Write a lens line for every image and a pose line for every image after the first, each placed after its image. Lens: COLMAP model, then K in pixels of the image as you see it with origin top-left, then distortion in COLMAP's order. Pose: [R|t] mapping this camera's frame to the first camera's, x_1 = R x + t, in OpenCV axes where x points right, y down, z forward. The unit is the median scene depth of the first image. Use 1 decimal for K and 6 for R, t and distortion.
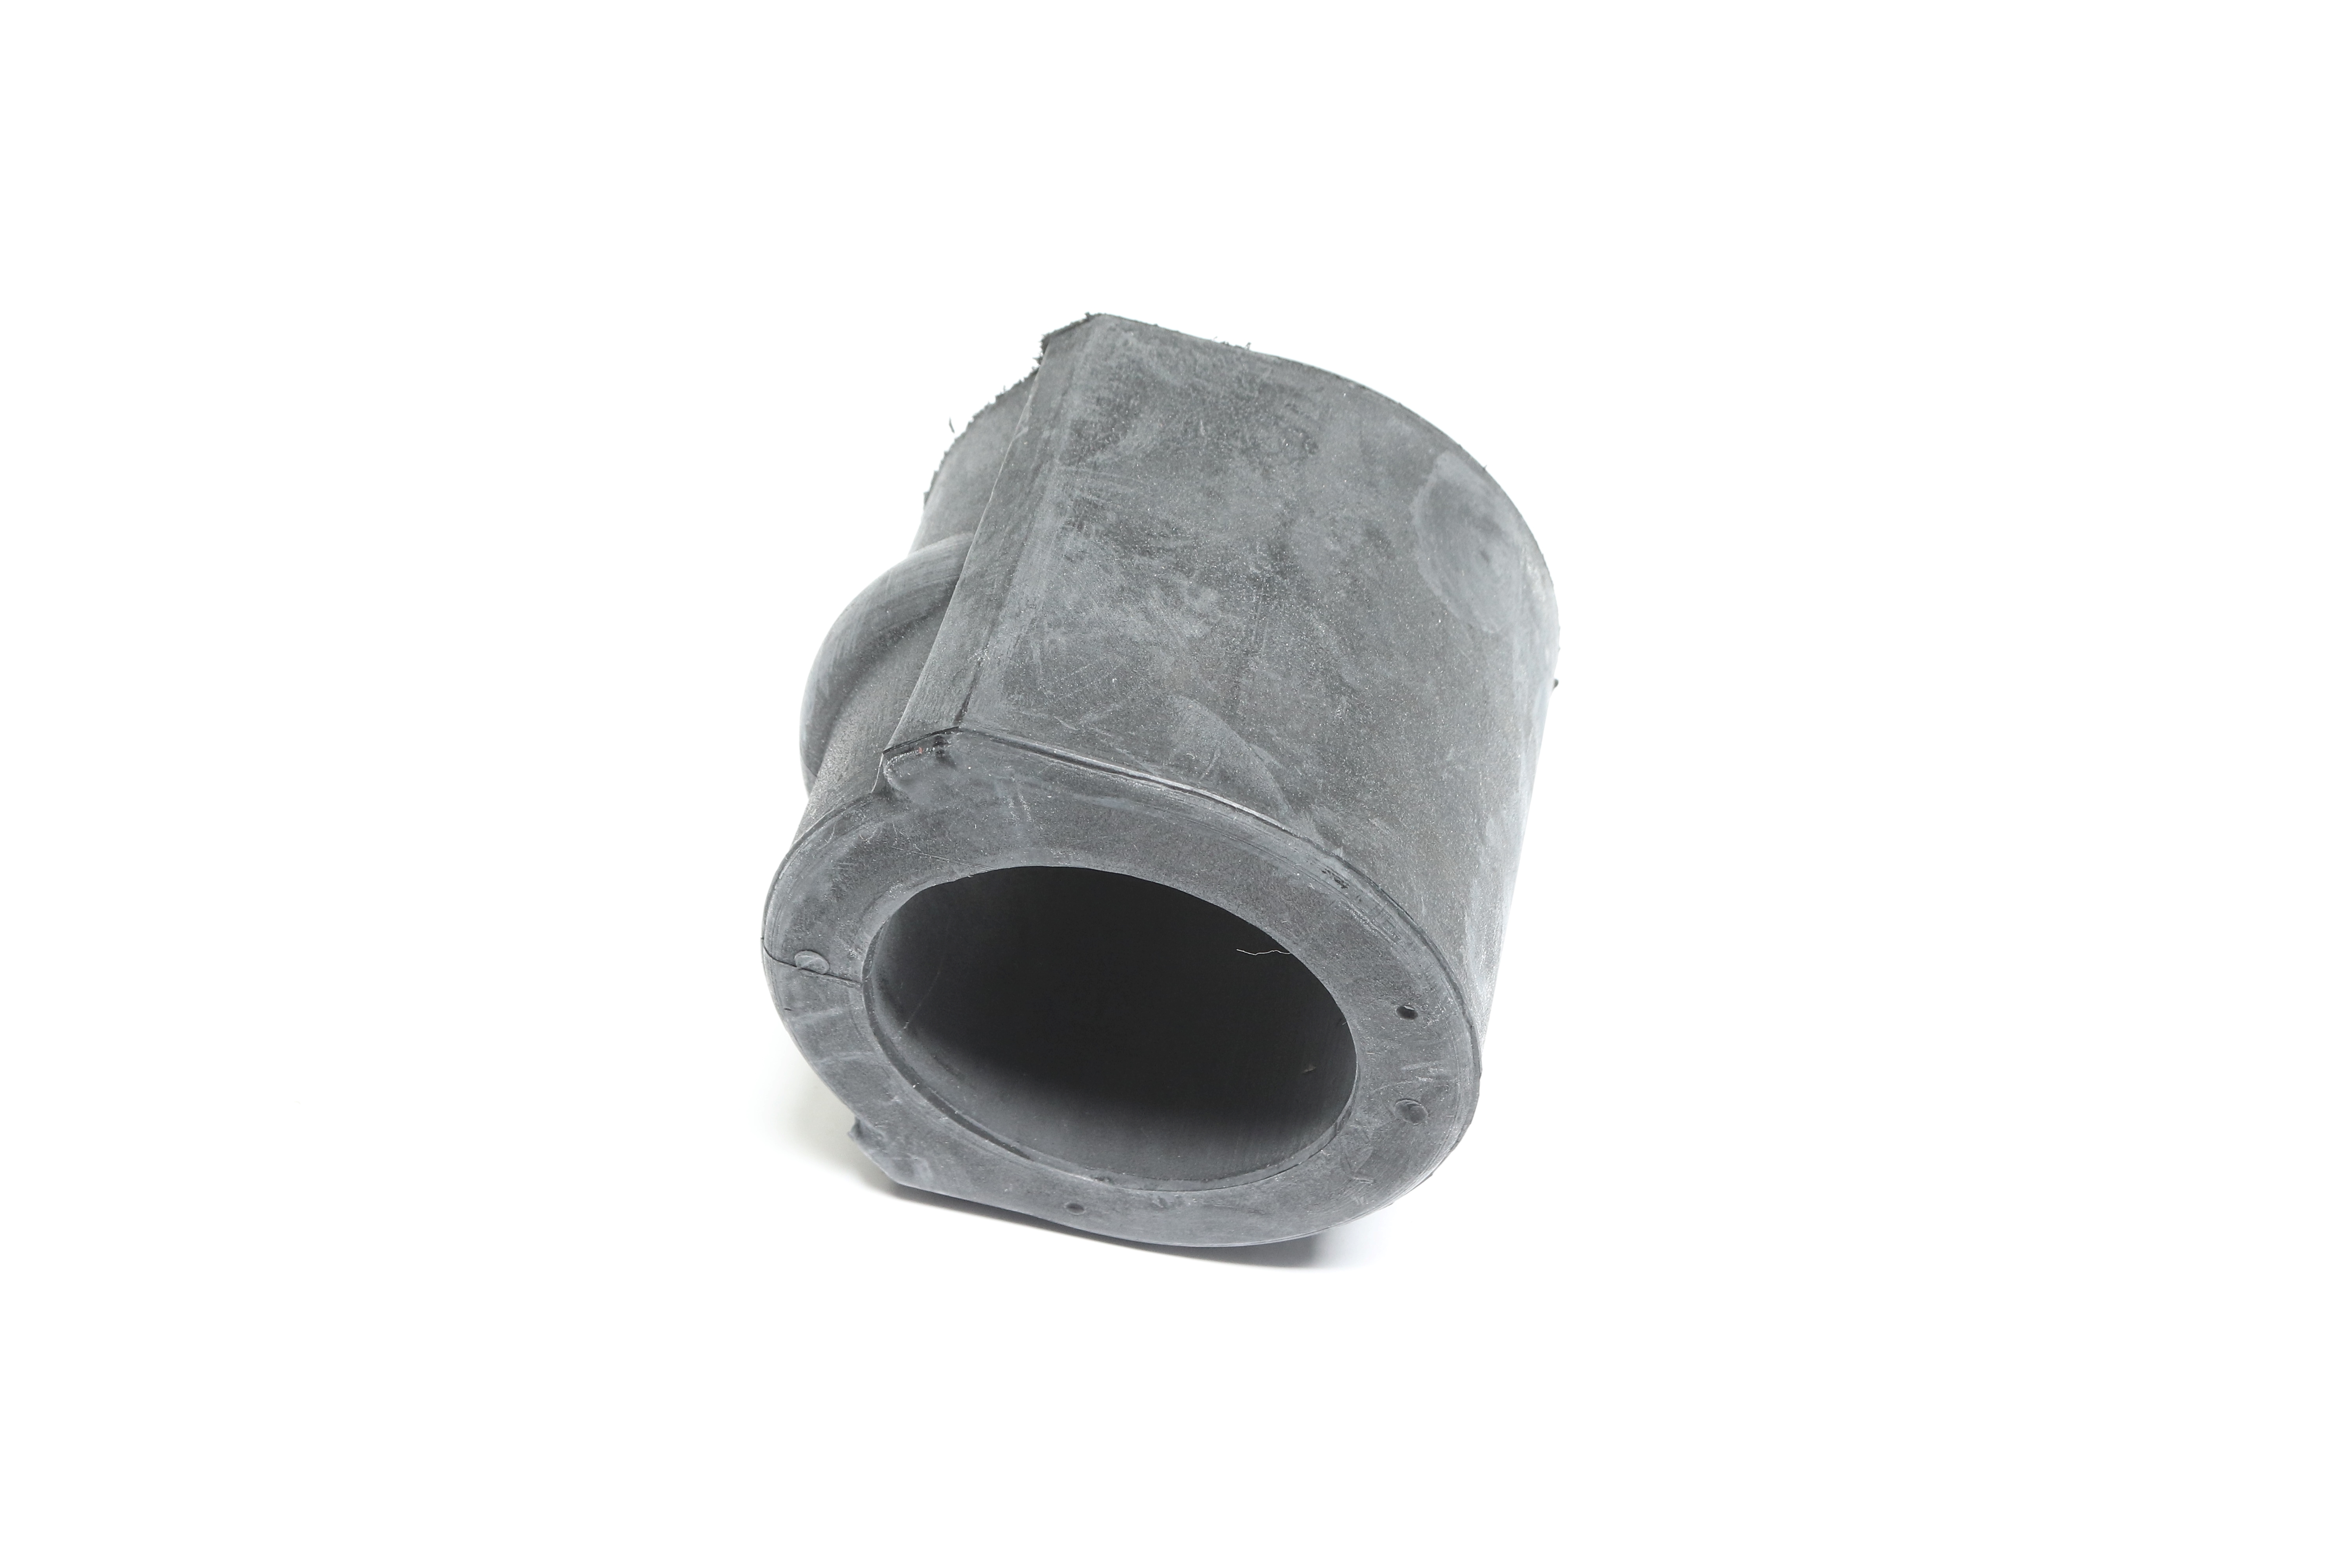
lens RADIAL K [[3137.4, 0, 1174.8], [0, 3137.4, 783.8], [0, 0, 1]] dist [-0.016524, 0.000000]
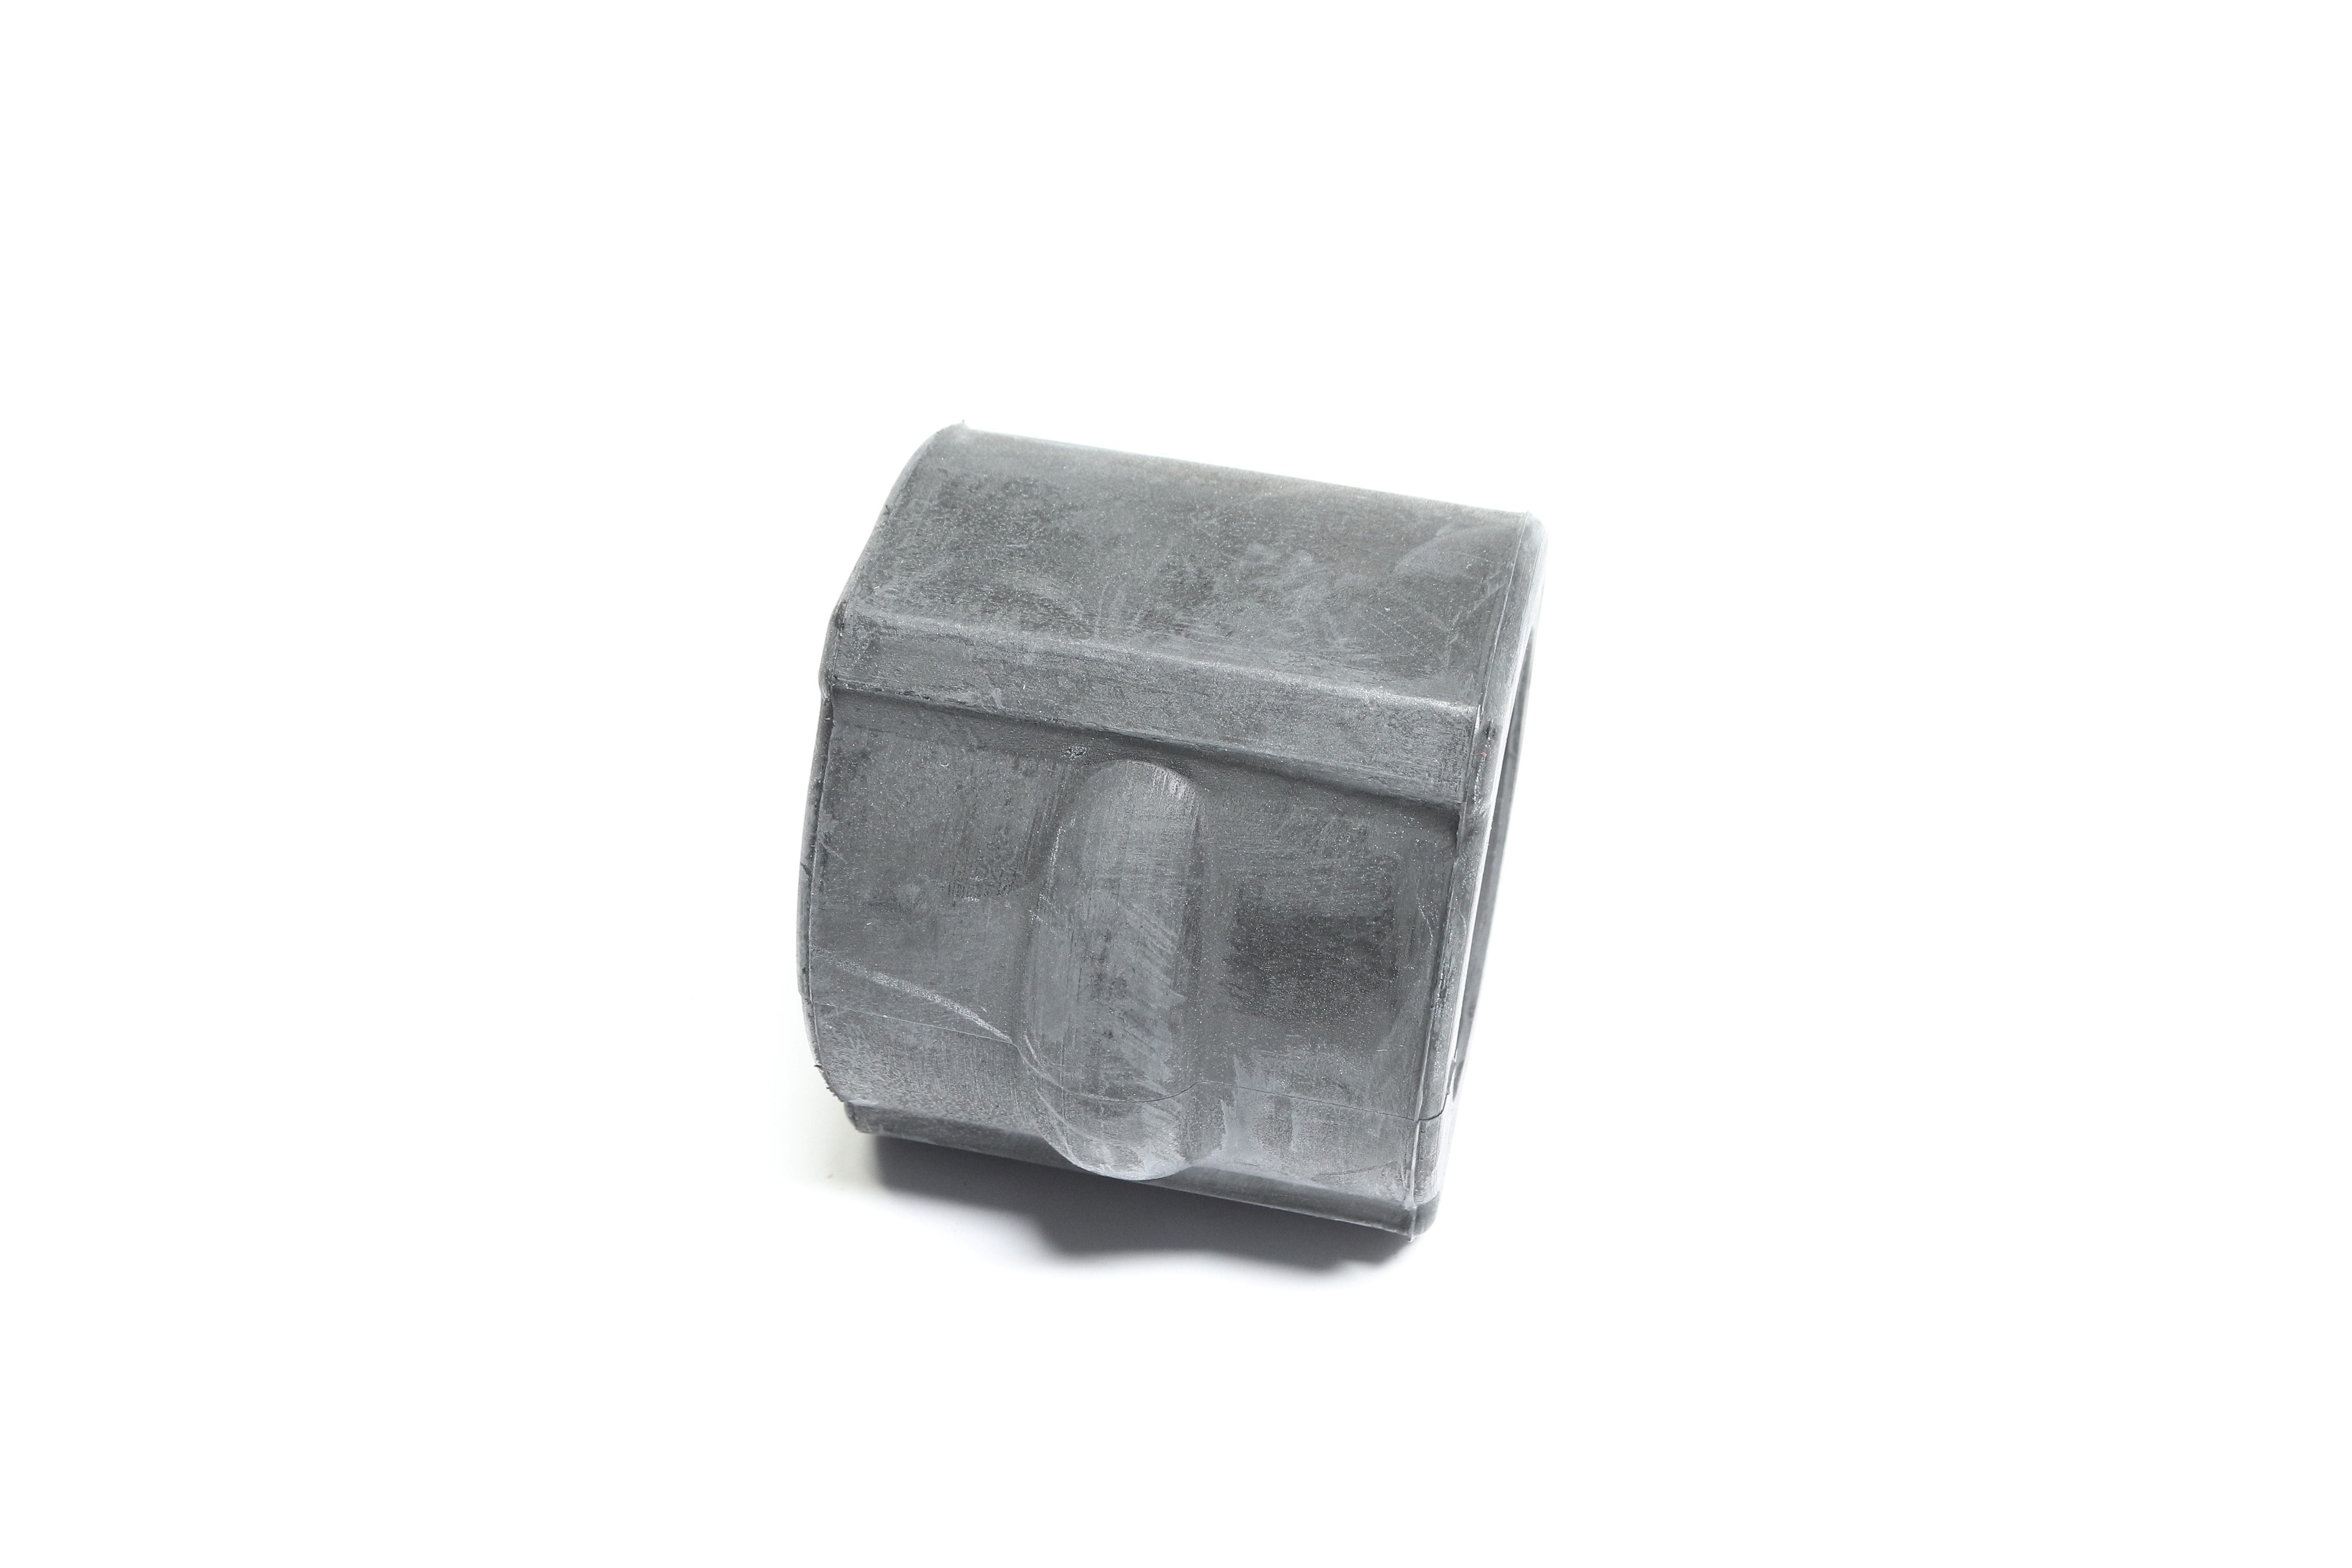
lens RADIAL K [[3137.4, 0, 1170.9], [0, 3137.4, 785.0], [0, 0, 1]] dist [-0.016524, 0.000000]
pose [[0.003375, -0.758713, 0.651416, -0.704148], [0.735533, 0.443210, 0.512402, -0.563335], [-0.677480, 0.477409, 0.559555, 0.484398]]
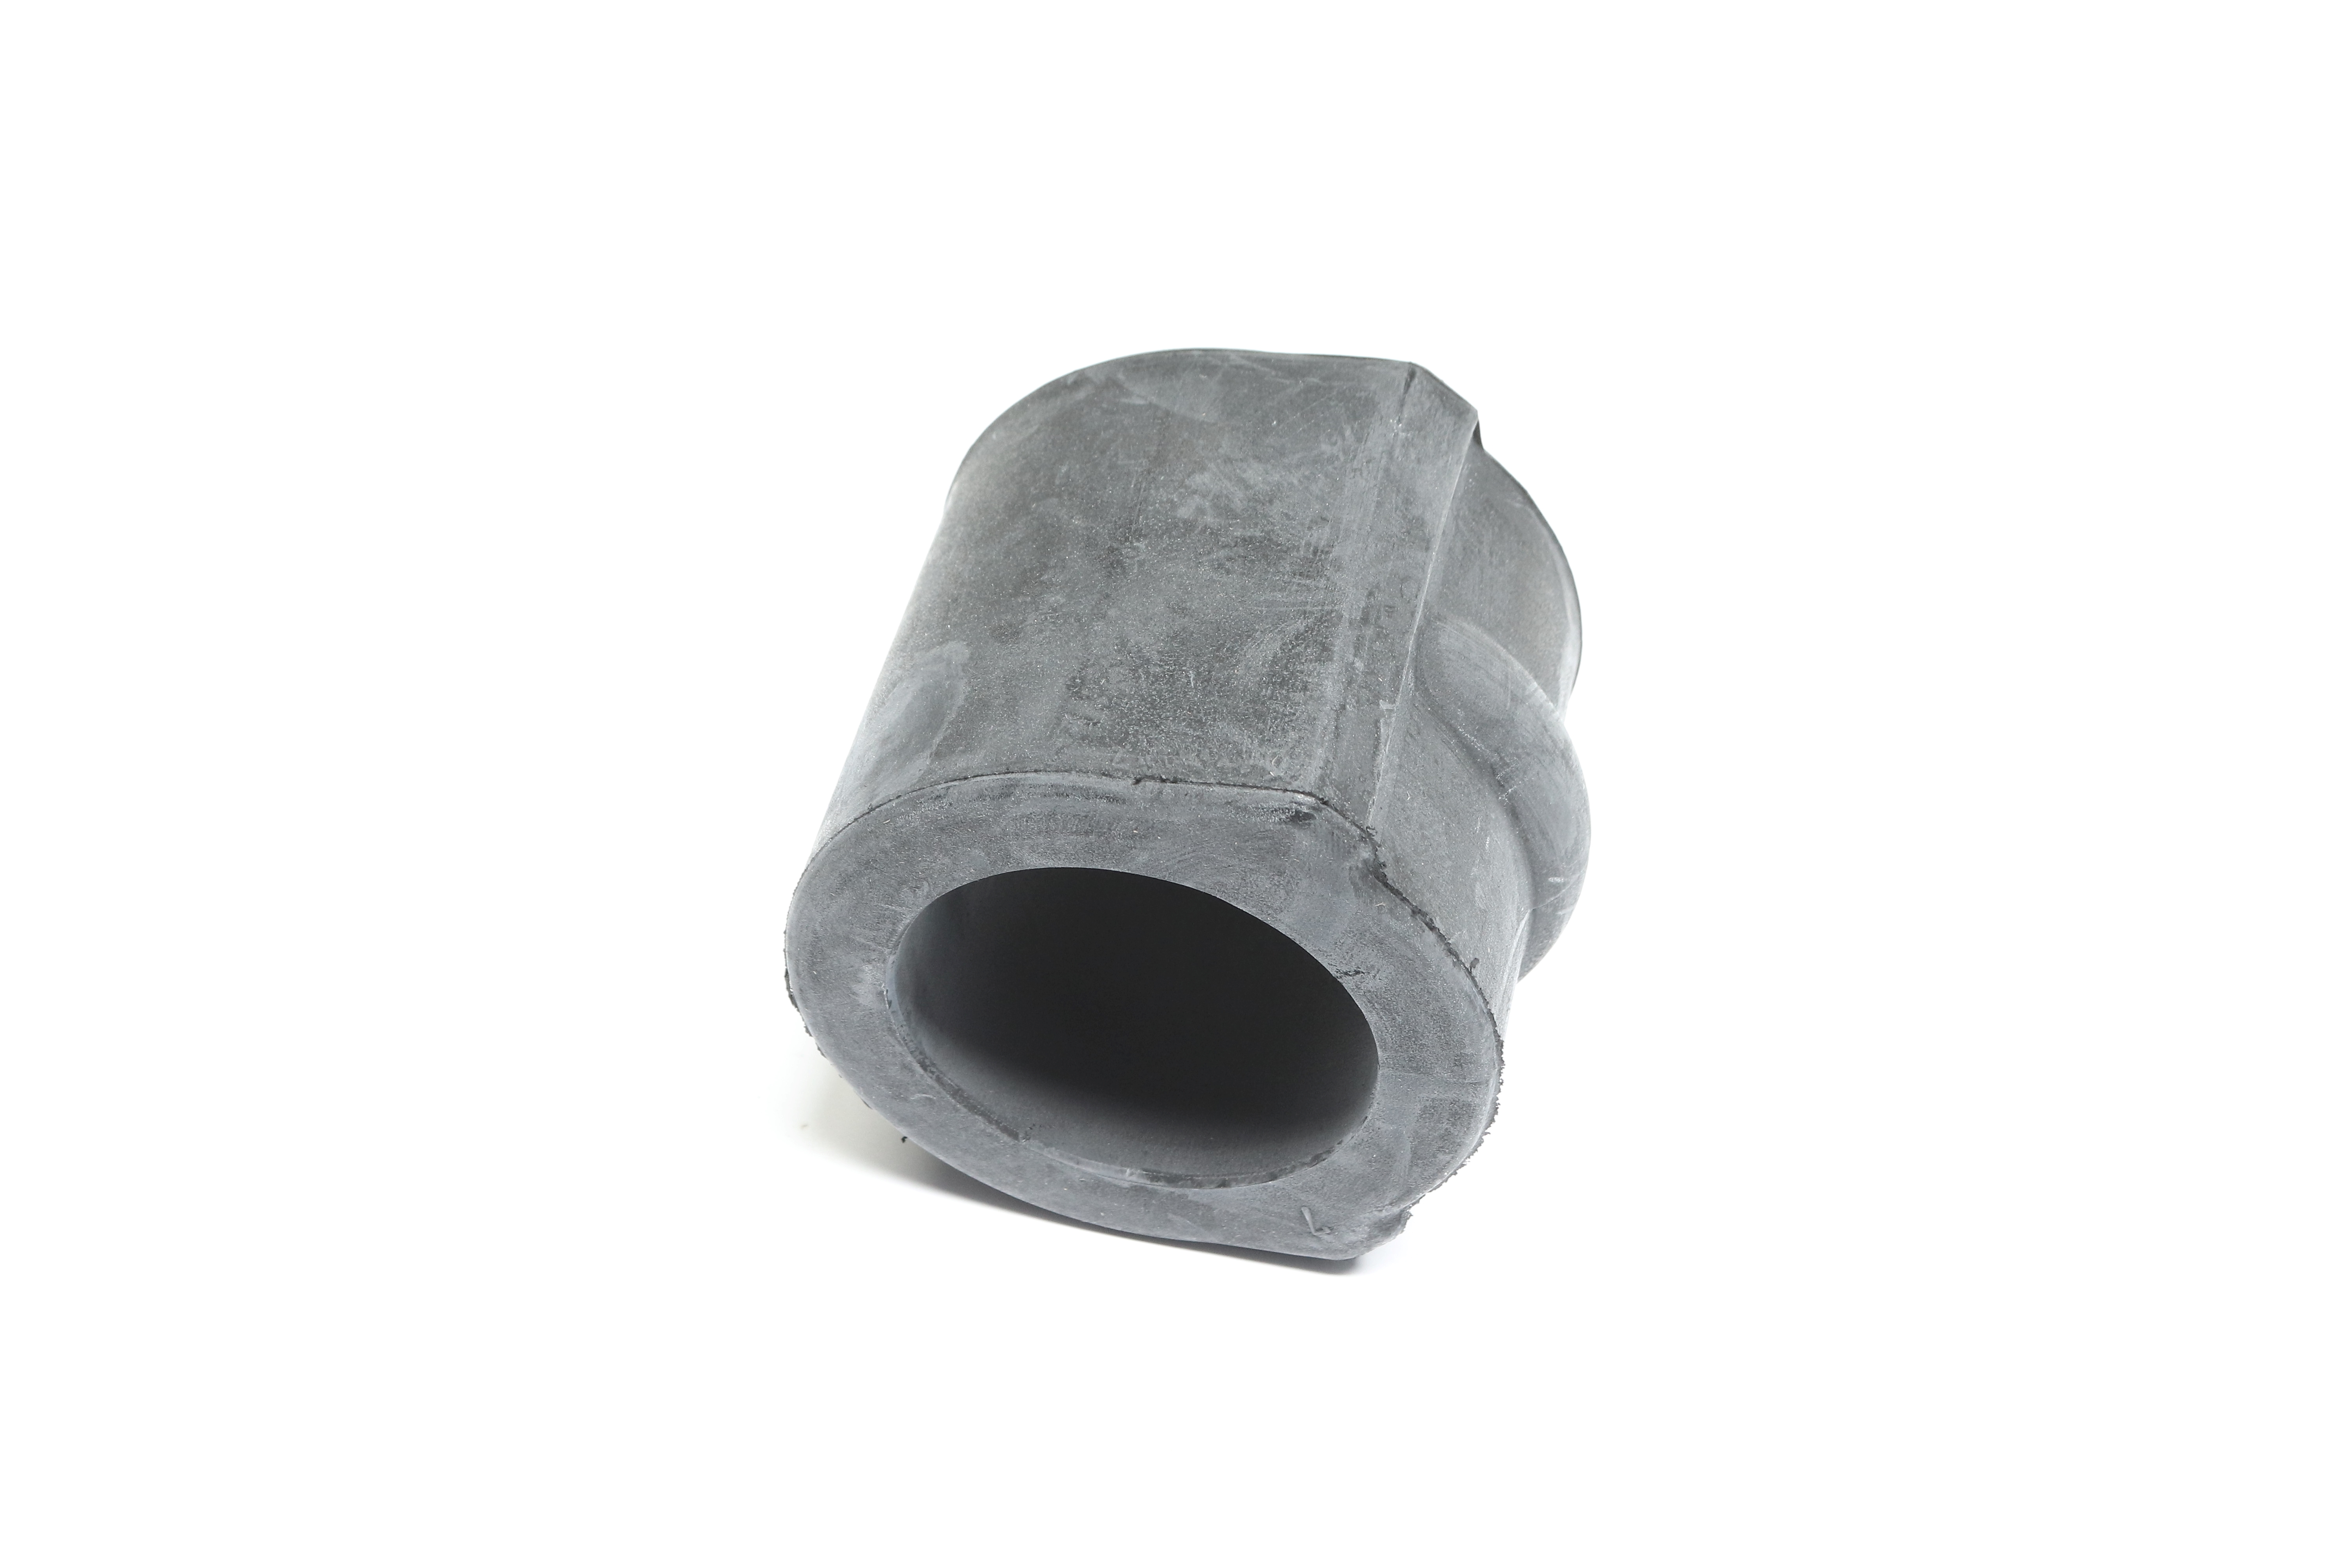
lens RADIAL K [[3137.4, 0, 1176.3], [0, 3137.4, 781.3], [0, 0, 1]] dist [-0.016524, 0.000000]
pose [[-0.999433, -0.023262, -0.024325, 0.036581], [-0.021734, -0.105782, 0.994152, -1.083018], [-0.025699, 0.994117, 0.105217, 0.973929]]
